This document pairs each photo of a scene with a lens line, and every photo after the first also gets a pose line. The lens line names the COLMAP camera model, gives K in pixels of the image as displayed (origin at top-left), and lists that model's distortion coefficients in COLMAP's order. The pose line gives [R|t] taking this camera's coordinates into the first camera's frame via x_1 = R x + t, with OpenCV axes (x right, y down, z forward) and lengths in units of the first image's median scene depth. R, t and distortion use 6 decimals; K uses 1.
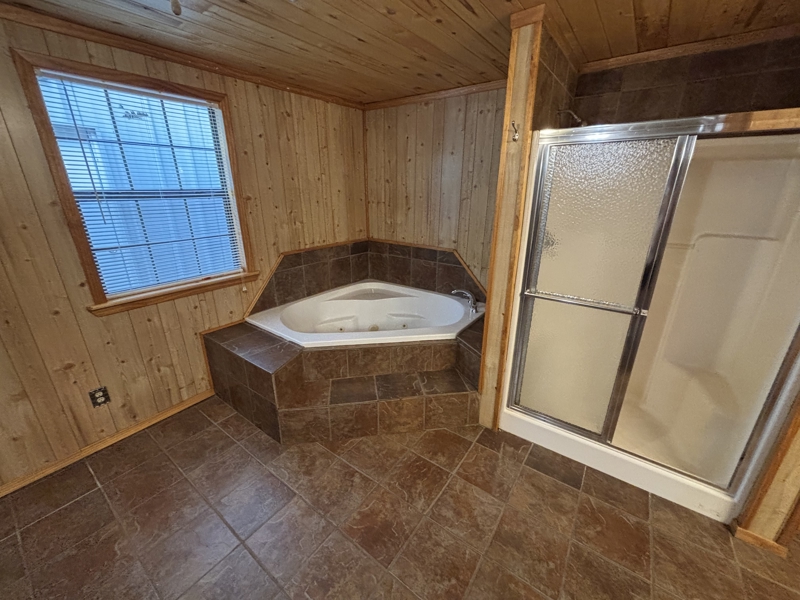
lens RADIAL K [[321.5, 0, 400.0], [0, 321.5, 300.0], [0, 0, 1]] dist [0.001964, 0.000096]
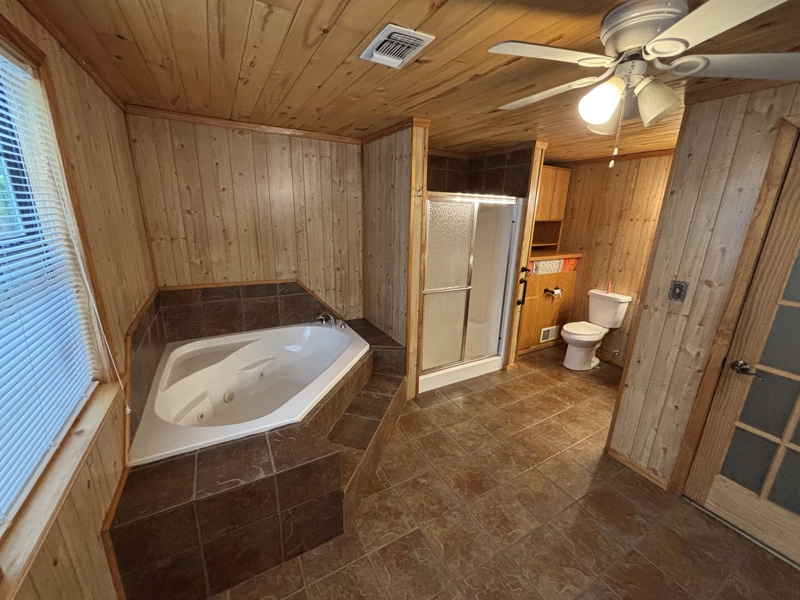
lens RADIAL K [[321.5, 0, 400.0], [0, 321.5, 300.0], [0, 0, 1]] dist [0.001964, 0.000096]
pose [[0.412332, -0.232642, 0.880829, -0.796709], [0.276514, 0.953194, 0.122314, -0.166127], [-0.868057, 0.193128, 0.457361, 0.333783]]
